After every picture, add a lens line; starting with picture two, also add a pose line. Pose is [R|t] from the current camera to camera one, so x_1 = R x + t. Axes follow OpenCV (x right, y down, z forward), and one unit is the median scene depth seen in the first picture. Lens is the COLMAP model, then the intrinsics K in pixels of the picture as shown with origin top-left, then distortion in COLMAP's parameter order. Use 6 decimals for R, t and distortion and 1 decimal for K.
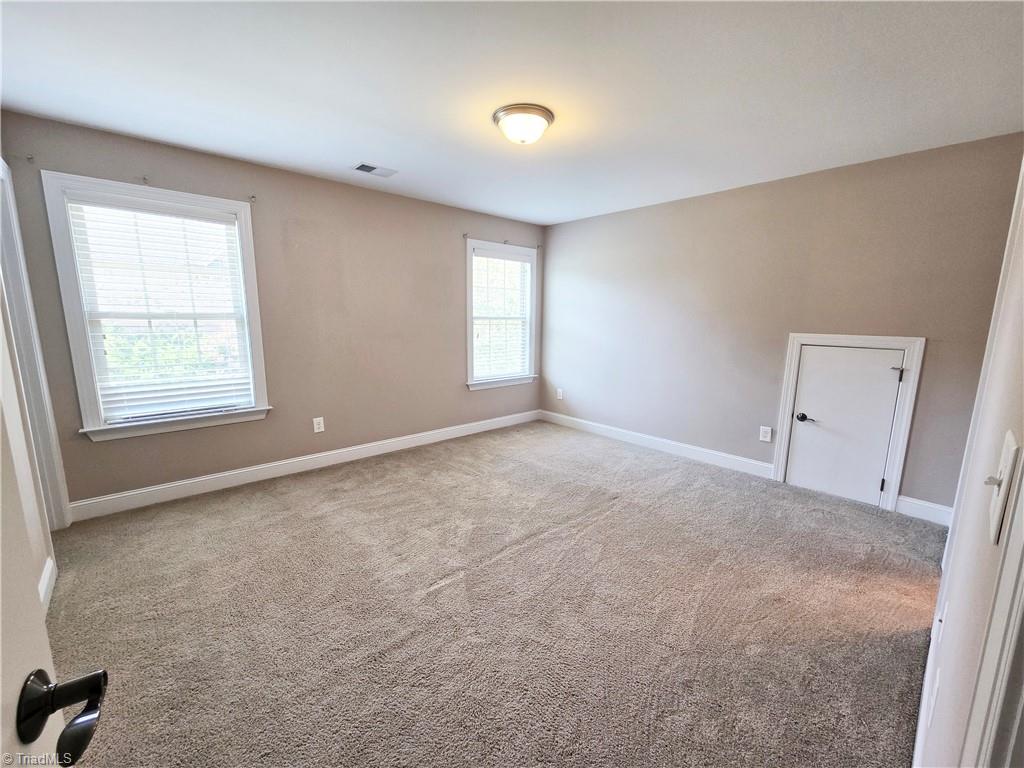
lens RADIAL K [[421.1, 0, 513.4], [0, 421.1, 386.6], [0, 0, 1]] dist [-0.002451, 0.000704]
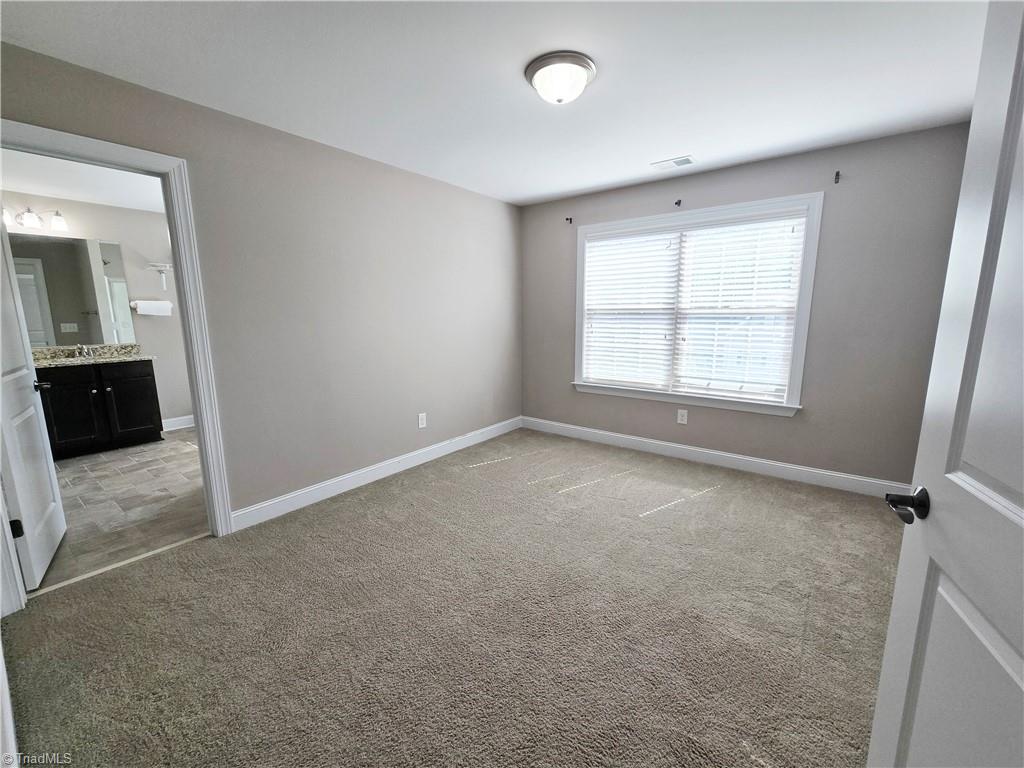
lens RADIAL K [[421.1, 0, 513.4], [0, 421.1, 386.6], [0, 0, 1]] dist [-0.002451, 0.000704]
pose [[0.180685, 0.163246, -0.969899, 0.259171], [-0.150064, 0.979159, 0.136849, -0.035750], [0.972026, 0.120820, 0.201417, 0.230499]]
